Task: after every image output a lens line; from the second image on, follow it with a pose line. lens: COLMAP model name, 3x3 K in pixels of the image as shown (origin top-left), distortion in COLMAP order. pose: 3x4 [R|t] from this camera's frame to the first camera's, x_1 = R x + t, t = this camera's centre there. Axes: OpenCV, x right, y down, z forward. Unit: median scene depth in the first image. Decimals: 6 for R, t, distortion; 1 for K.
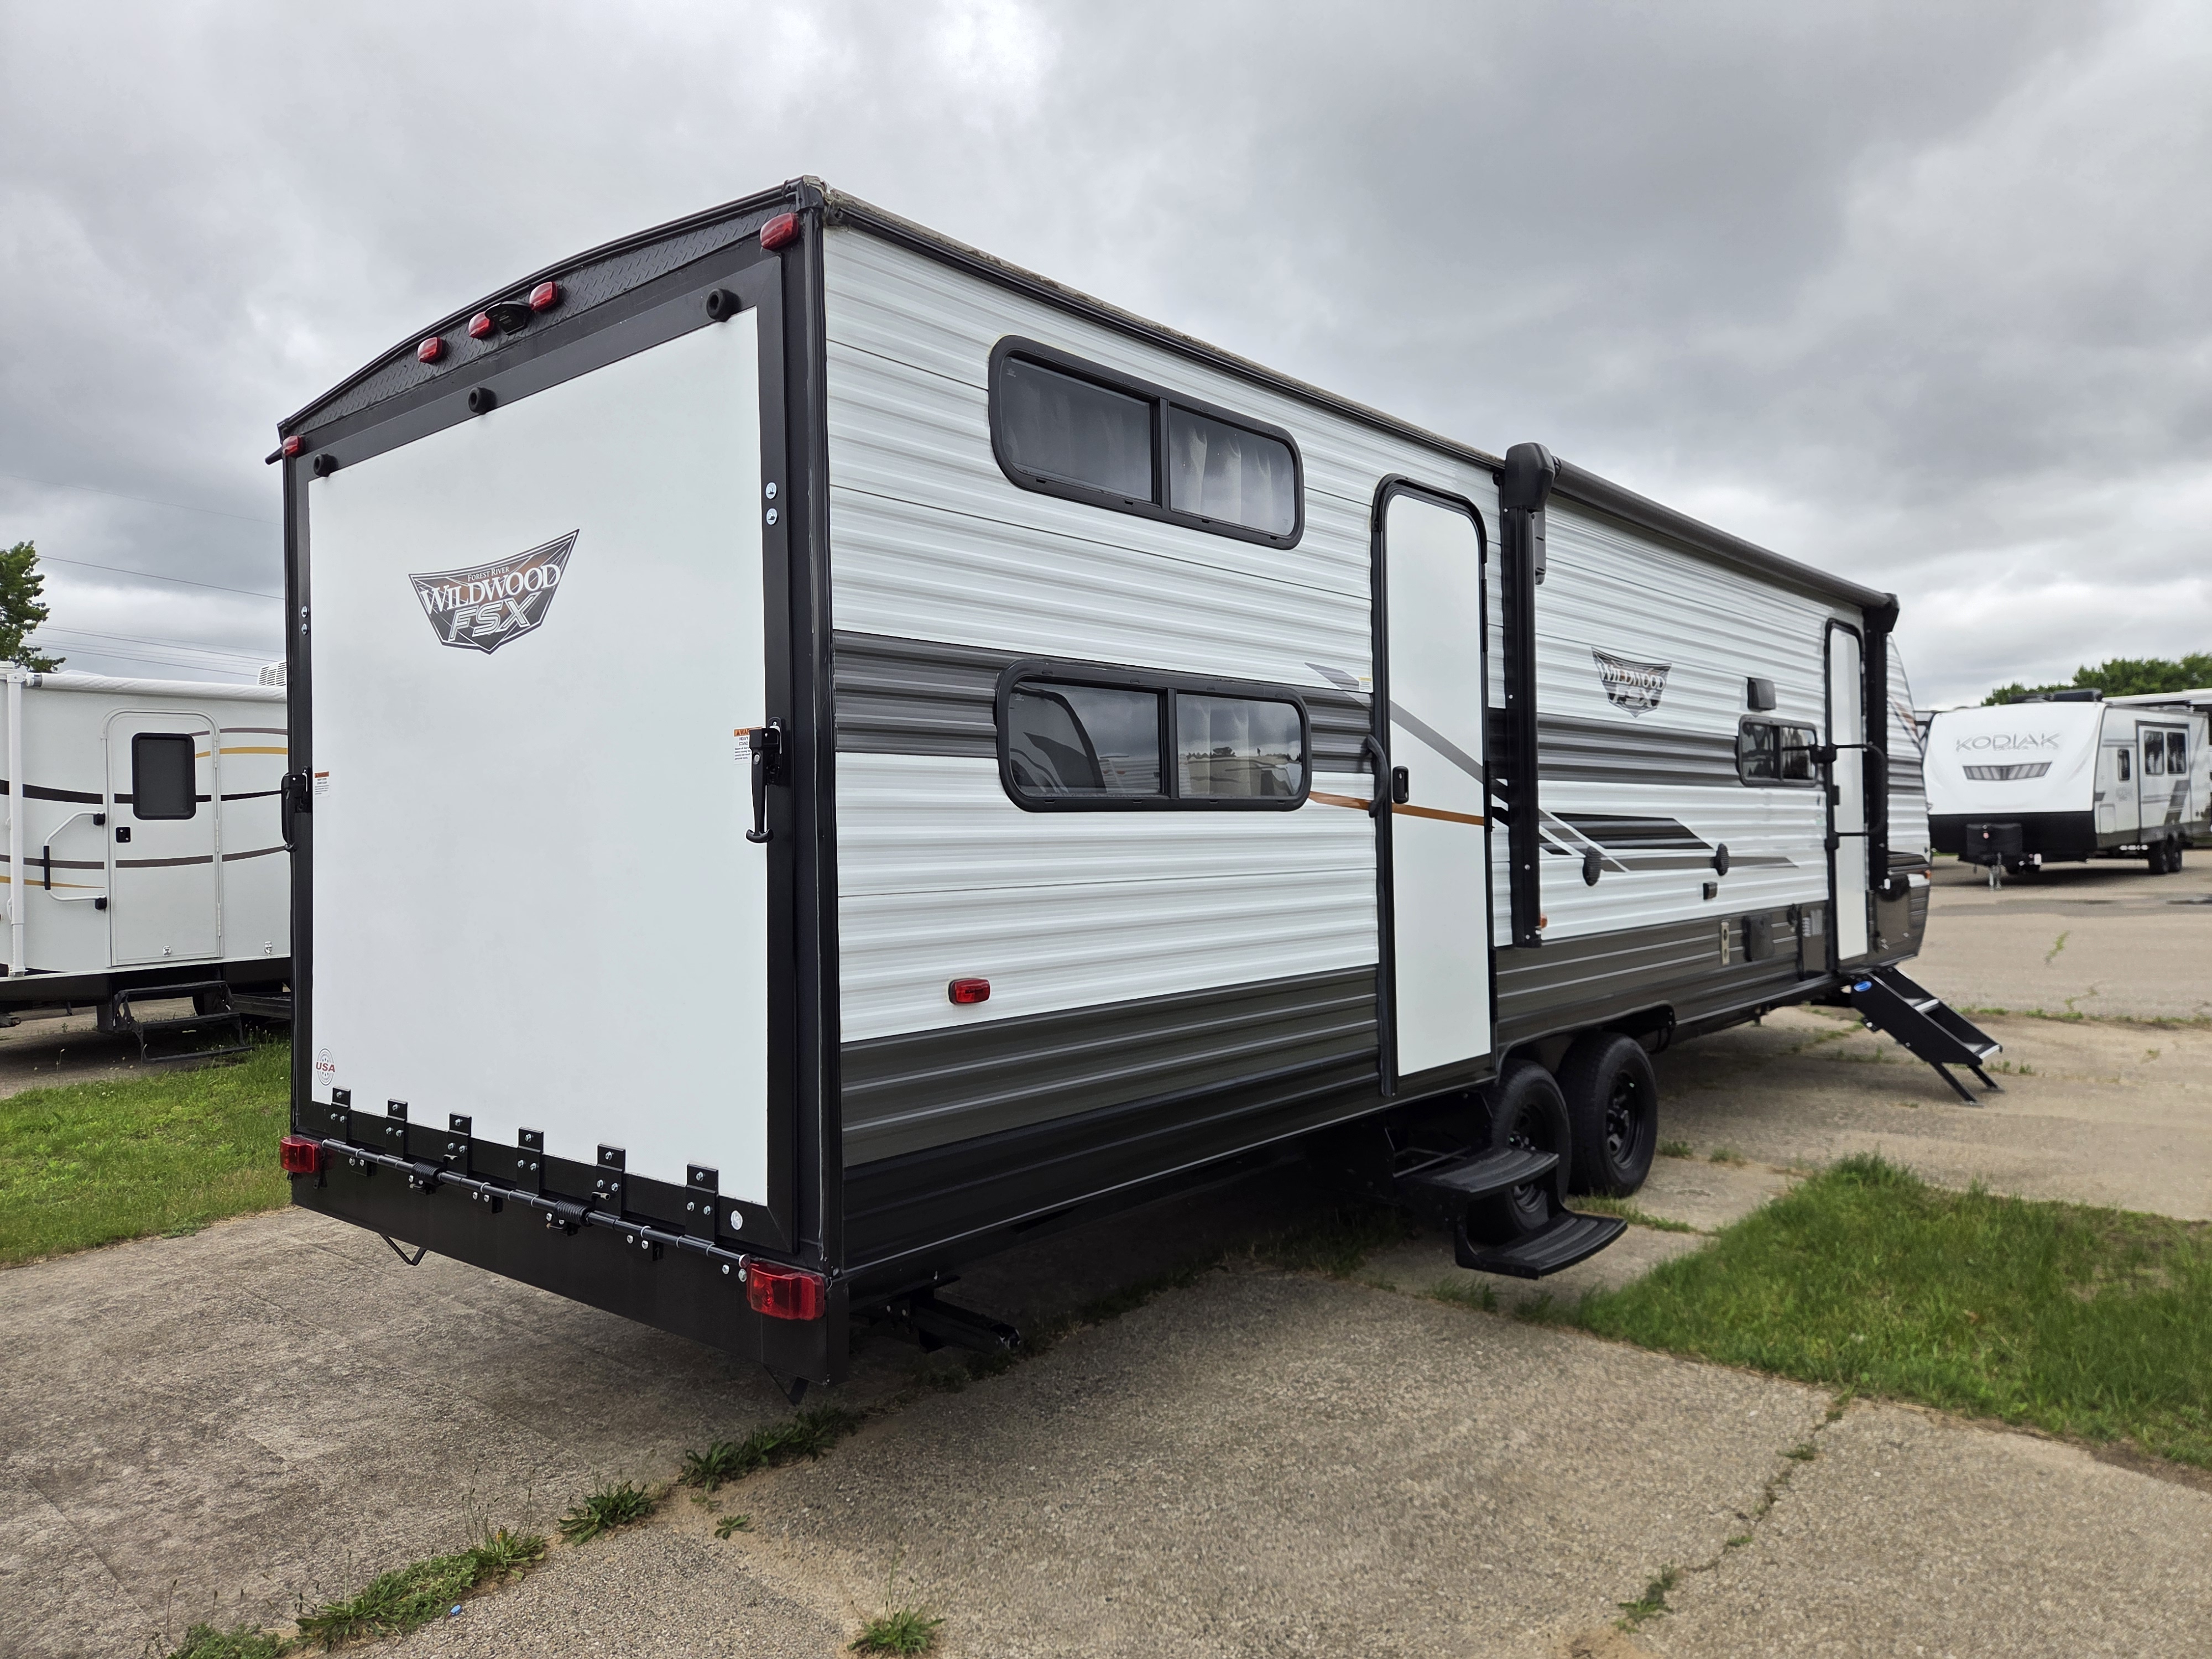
lens RADIAL K [[1484.2, 0, 1098.0], [0, 1484.2, 825.6], [0, 0, 1]] dist [0.078532, -0.069218]
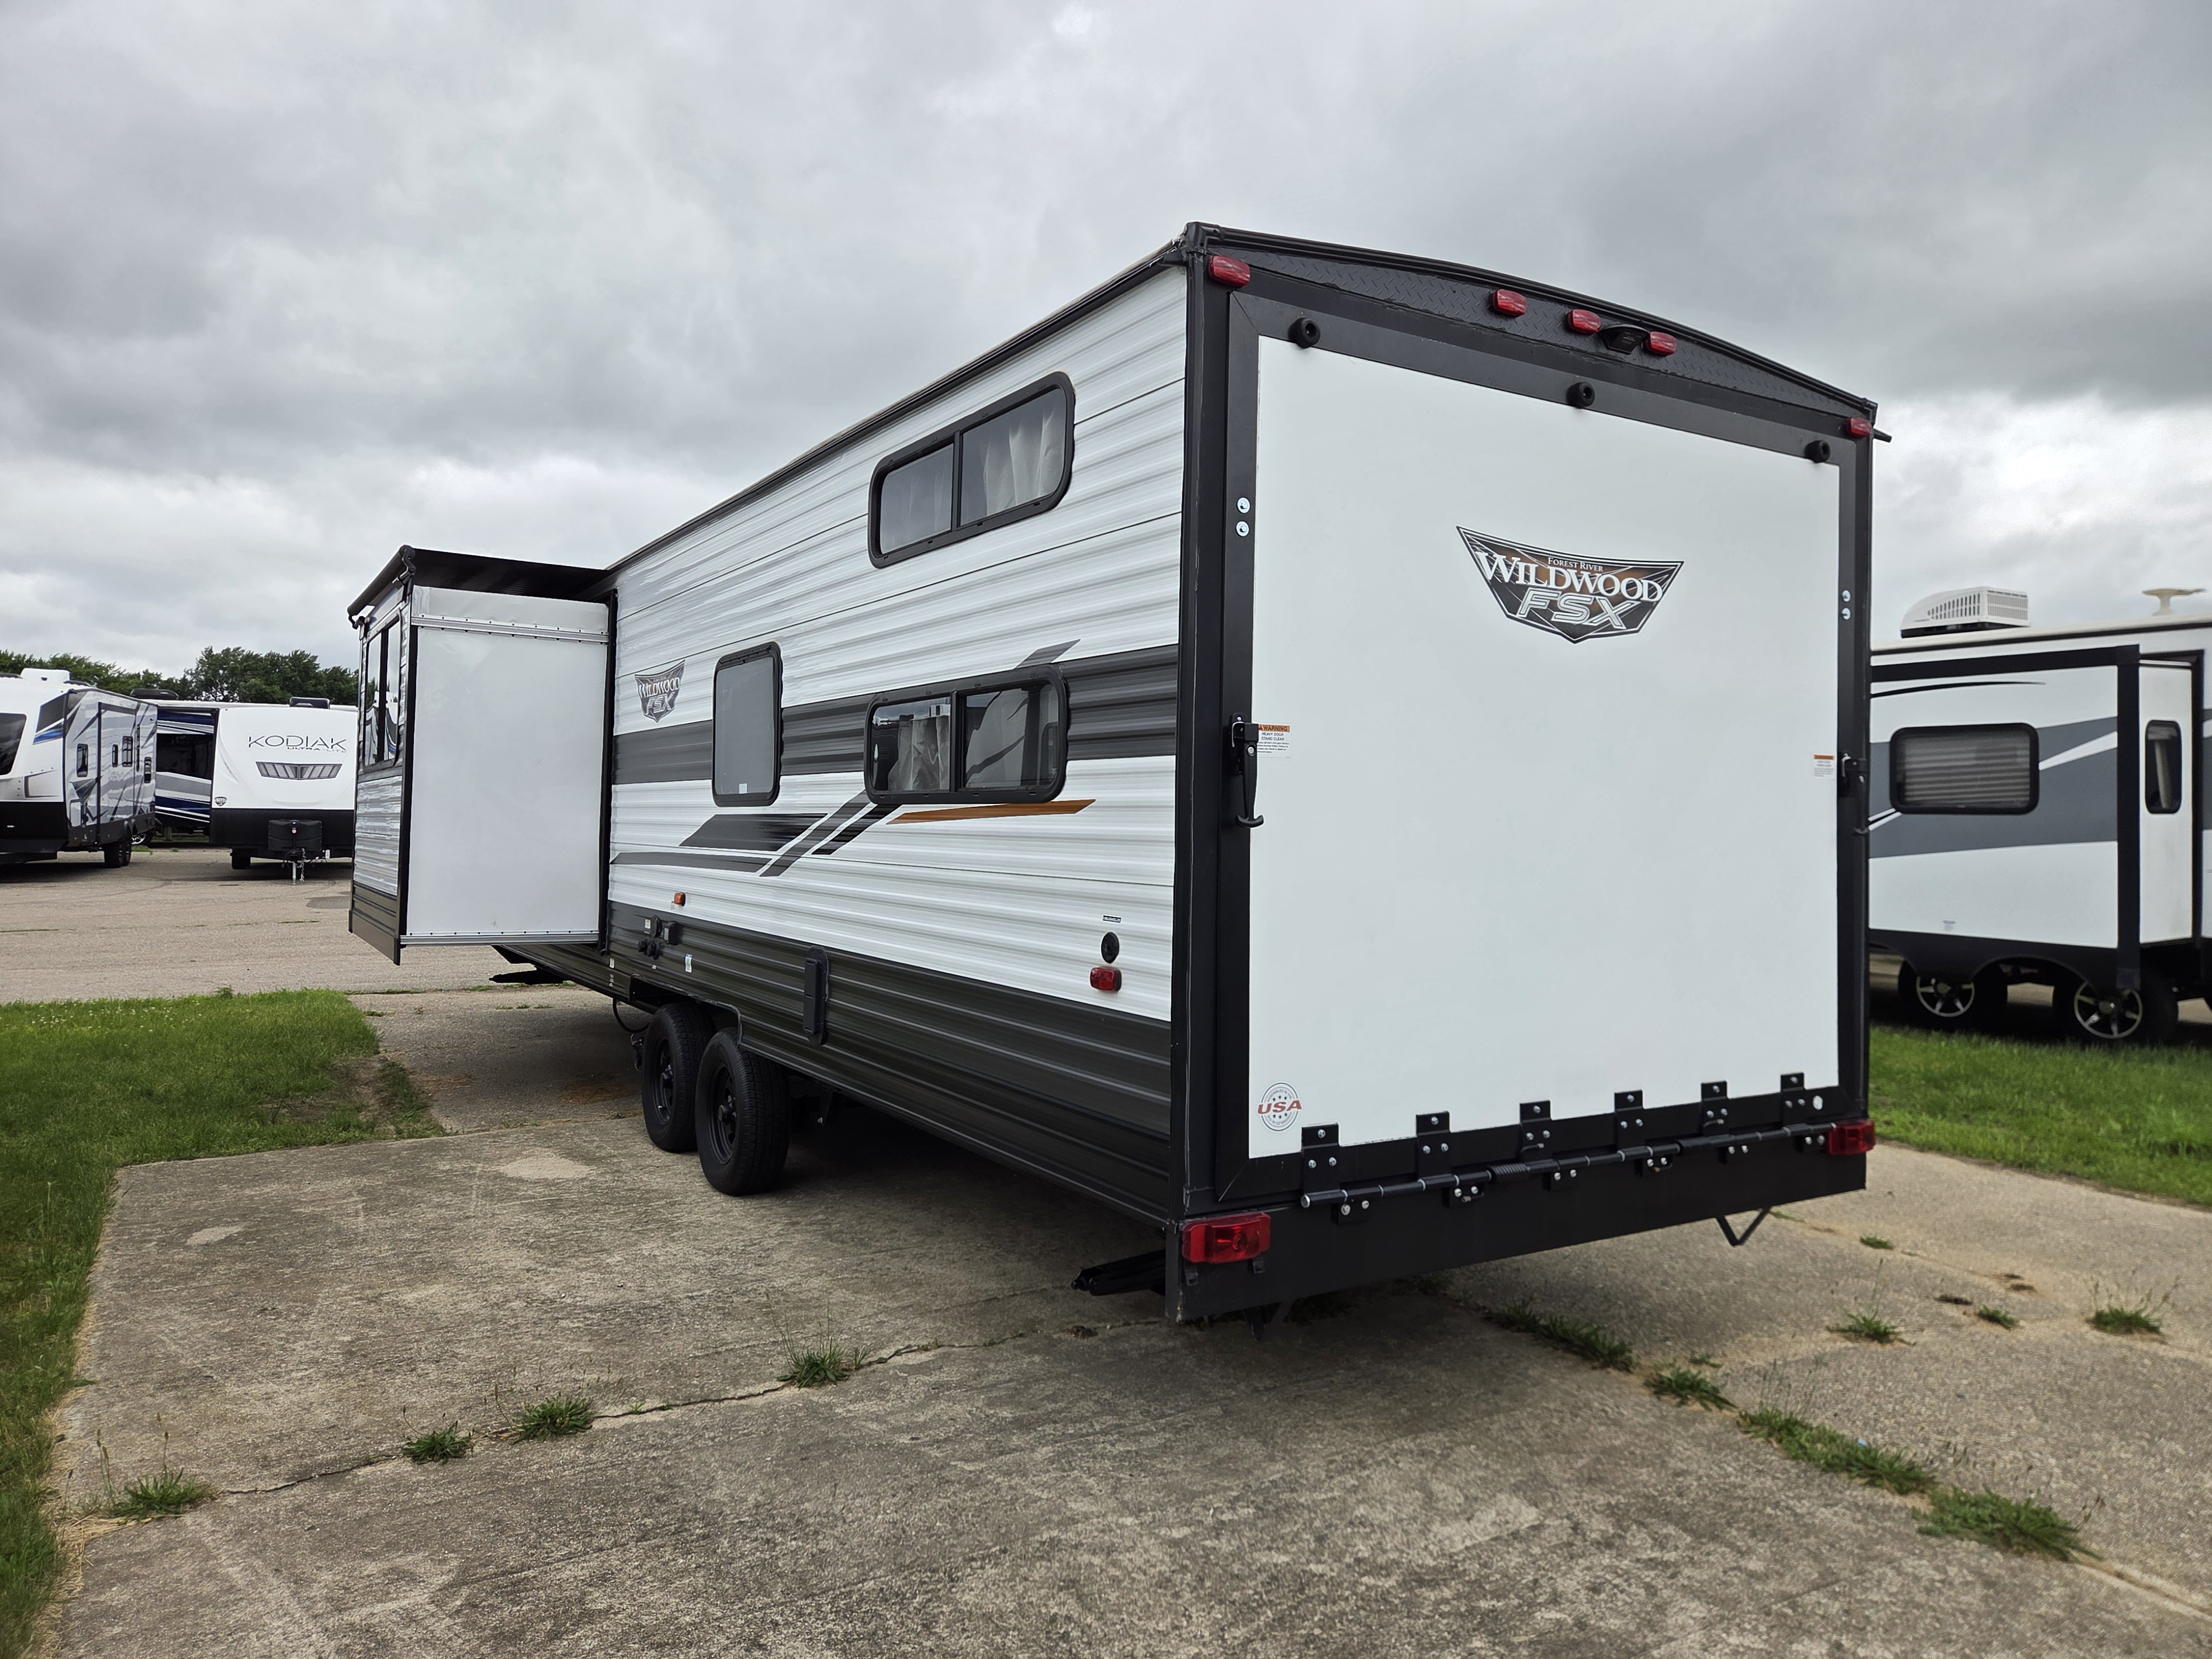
lens RADIAL K [[1484.2, 0, 1098.0], [0, 1484.2, 825.6], [0, 0, 1]] dist [0.078532, -0.069218]
pose [[0.298783, 0.023690, 0.954027, -1.469273], [-0.025899, 0.999525, -0.016709, 0.035642], [-0.953970, -0.019716, 0.299254, 0.998411]]
